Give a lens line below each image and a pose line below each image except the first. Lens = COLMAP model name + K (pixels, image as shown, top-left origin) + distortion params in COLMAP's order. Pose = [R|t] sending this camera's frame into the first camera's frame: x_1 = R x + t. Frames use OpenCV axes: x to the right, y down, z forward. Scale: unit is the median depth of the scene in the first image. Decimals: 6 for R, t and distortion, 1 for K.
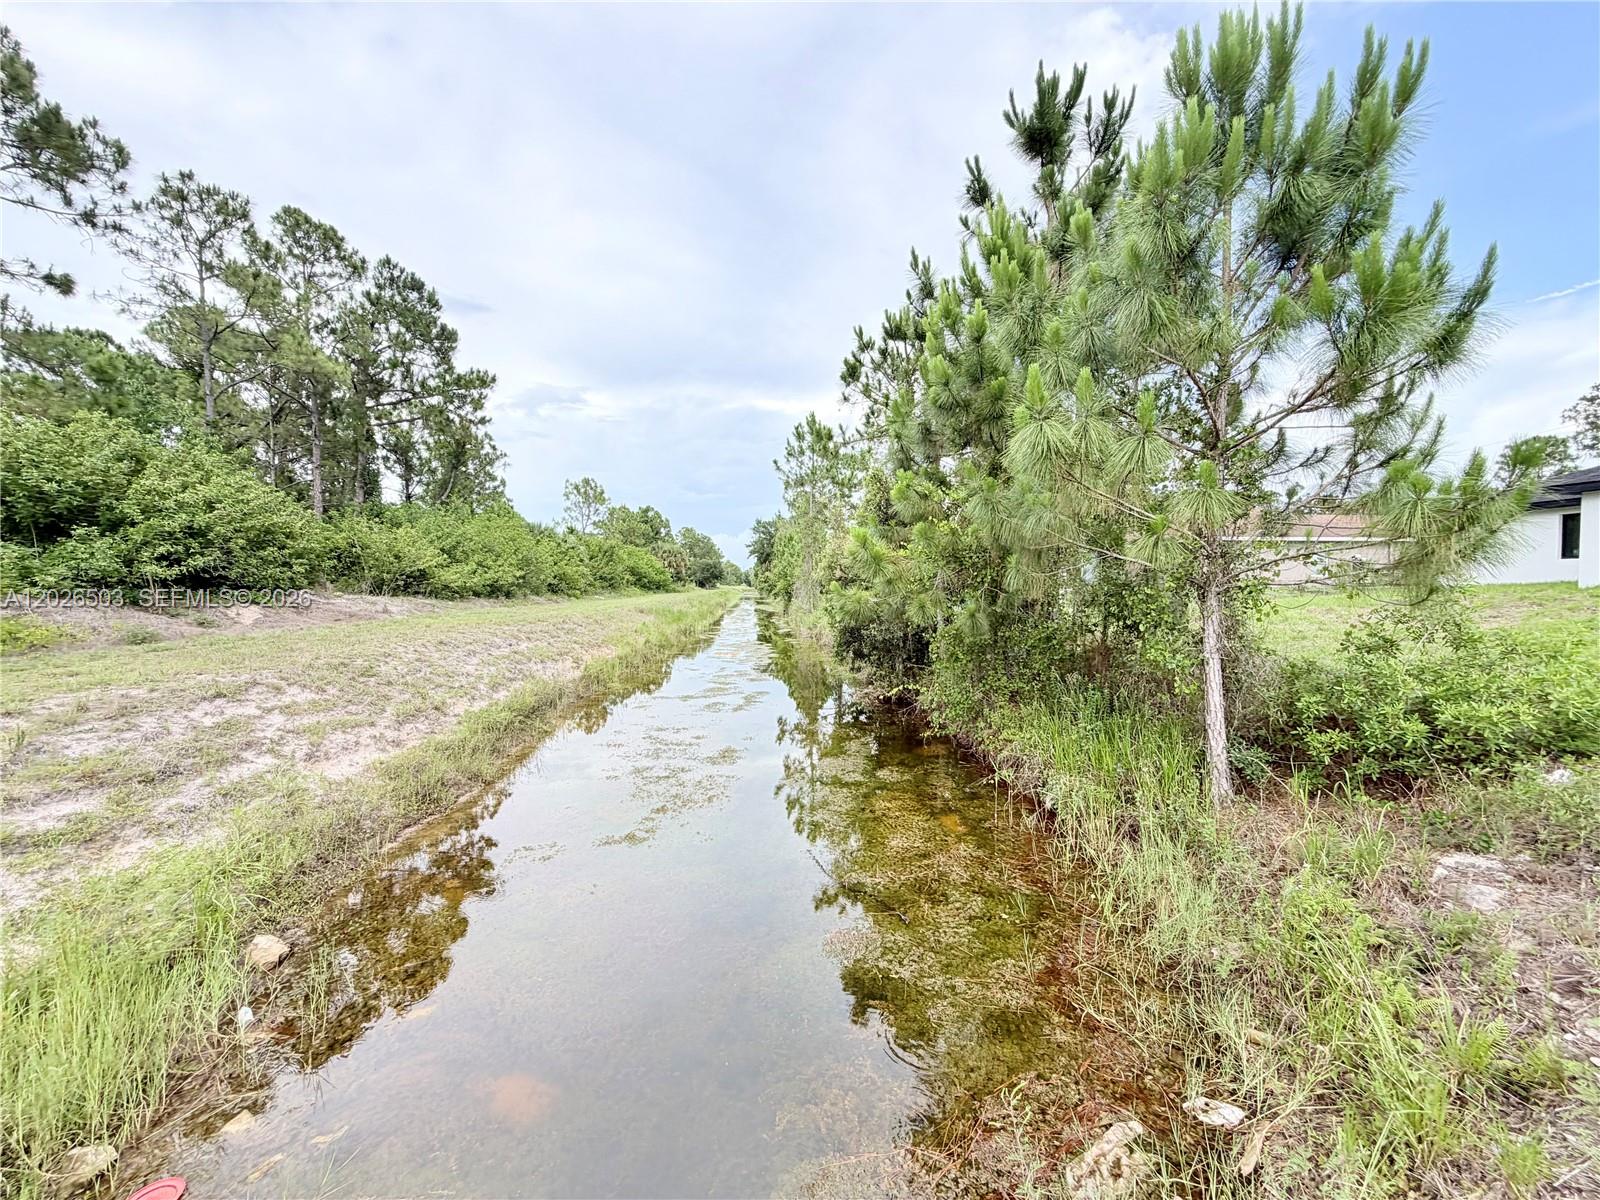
lens RADIAL K [[646.1, 0, 800.0], [0, 646.1, 600.0], [0, 0, 1]] dist [0.000671, 0.000238]
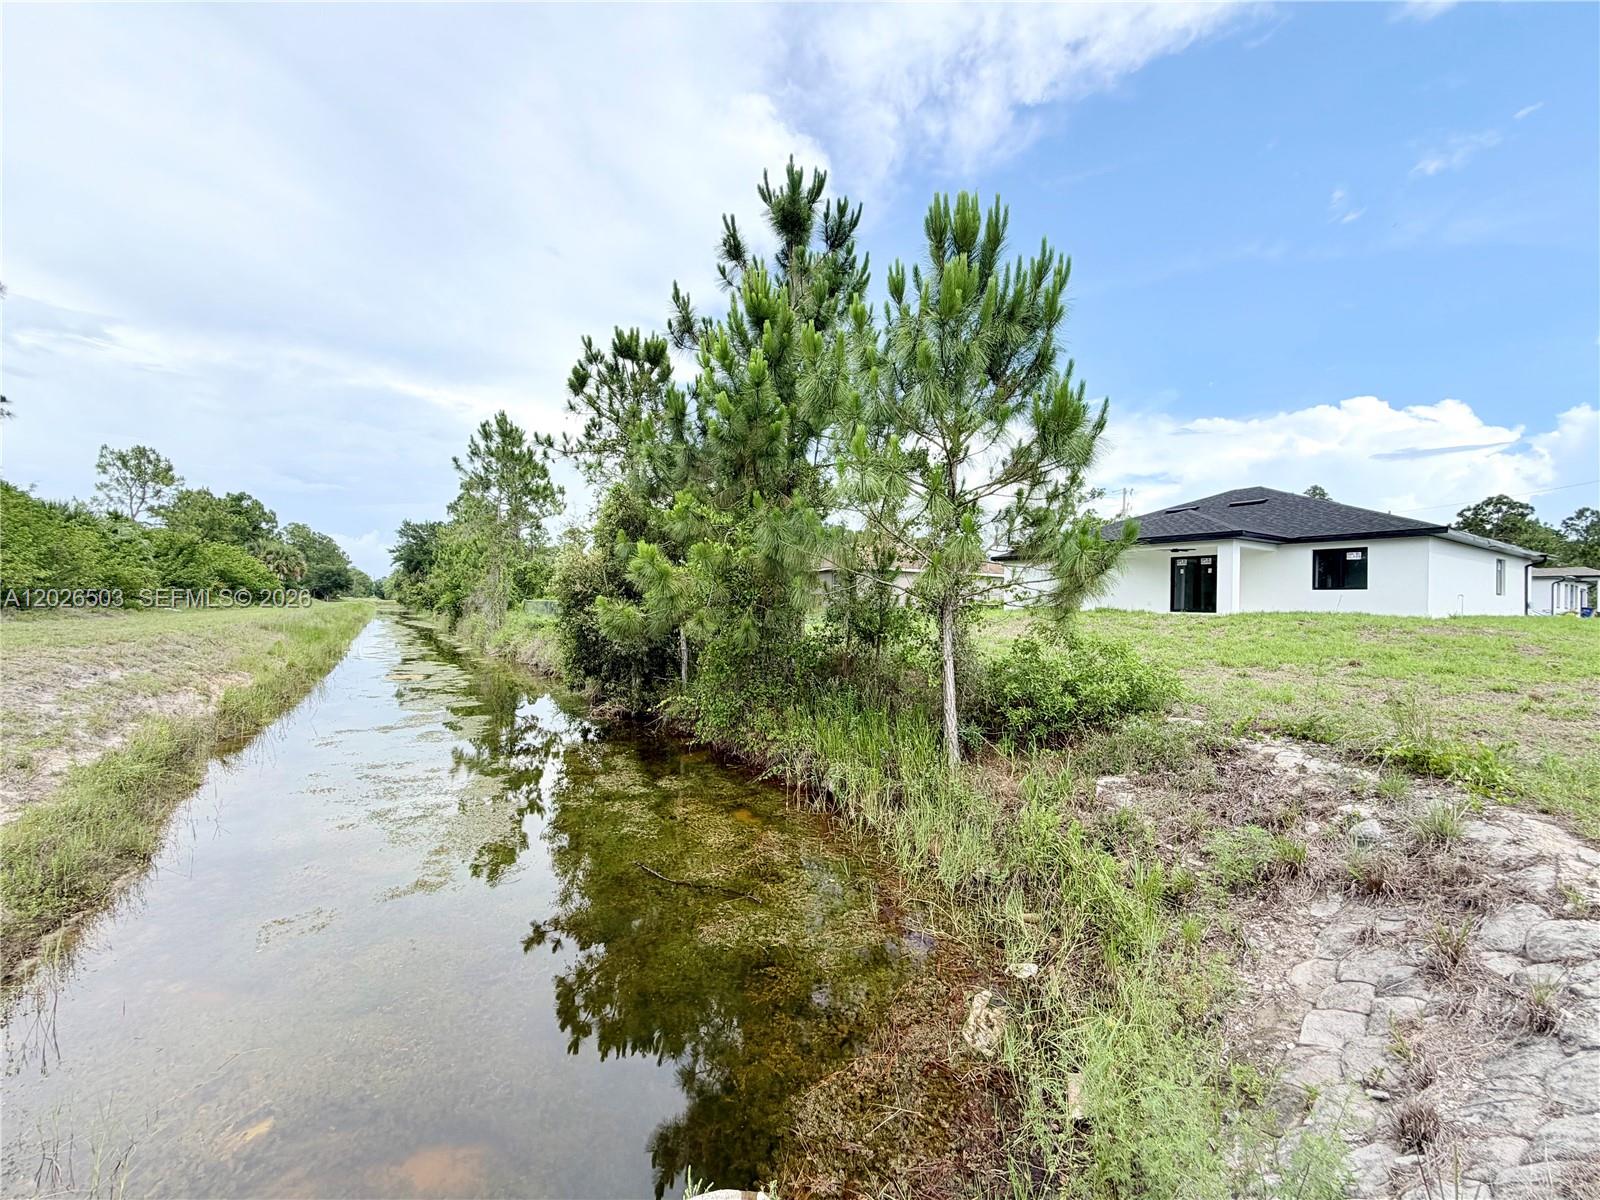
lens RADIAL K [[646.1, 0, 800.0], [0, 646.1, 600.0], [0, 0, 1]] dist [0.000671, 0.000238]
pose [[0.873229, 0.019126, 0.486935, -0.149204], [-0.006515, 0.999598, -0.027579, 0.002828], [-0.487267, 0.020910, 0.873003, -0.009948]]
